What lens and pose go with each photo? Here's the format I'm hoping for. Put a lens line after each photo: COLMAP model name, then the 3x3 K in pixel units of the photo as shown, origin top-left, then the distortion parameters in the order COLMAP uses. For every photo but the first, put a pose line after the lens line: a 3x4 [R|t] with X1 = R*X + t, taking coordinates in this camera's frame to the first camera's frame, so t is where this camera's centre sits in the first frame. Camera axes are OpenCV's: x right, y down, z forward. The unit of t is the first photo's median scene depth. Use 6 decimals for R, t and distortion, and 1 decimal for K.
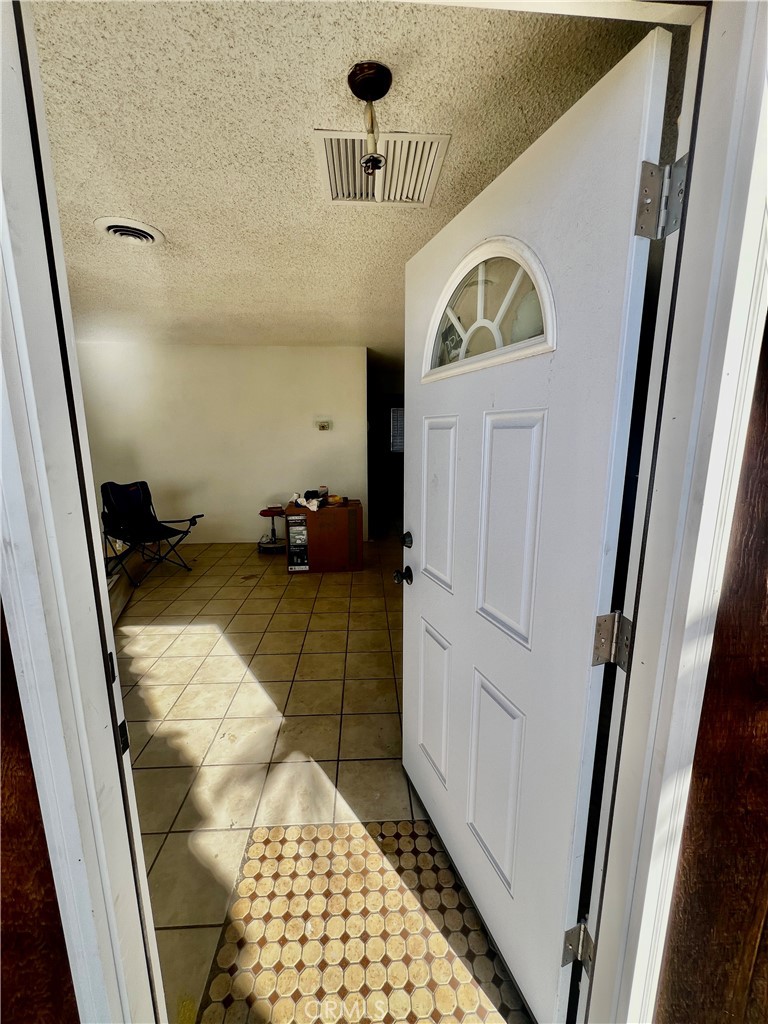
lens RADIAL K [[405.9, 0, 386.2], [0, 405.9, 501.0], [0, 0, 1]] dist [-0.000437, 0.000436]
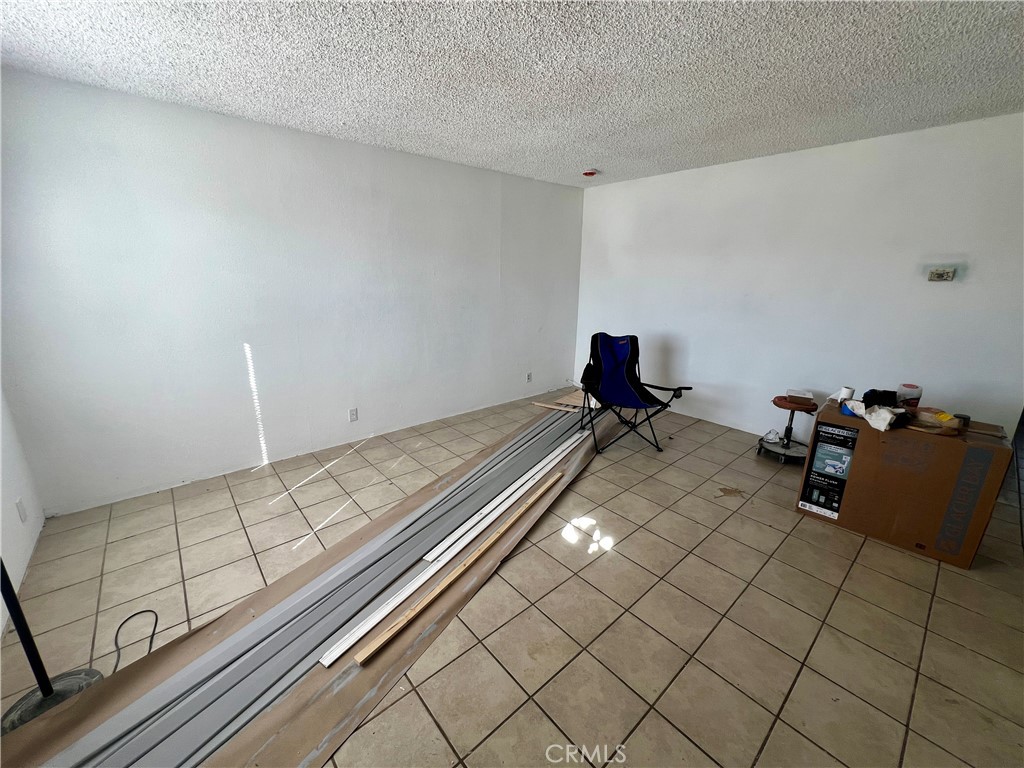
lens RADIAL K [[405.9, 0, 510.6], [0, 405.9, 381.2], [0, 0, 1]] dist [-0.000437, 0.000436]
pose [[0.608733, 0.211767, -0.764591, -0.071018], [-0.150213, 0.977051, 0.151019, -0.046340], [0.779025, 0.022921, 0.626573, 0.250293]]
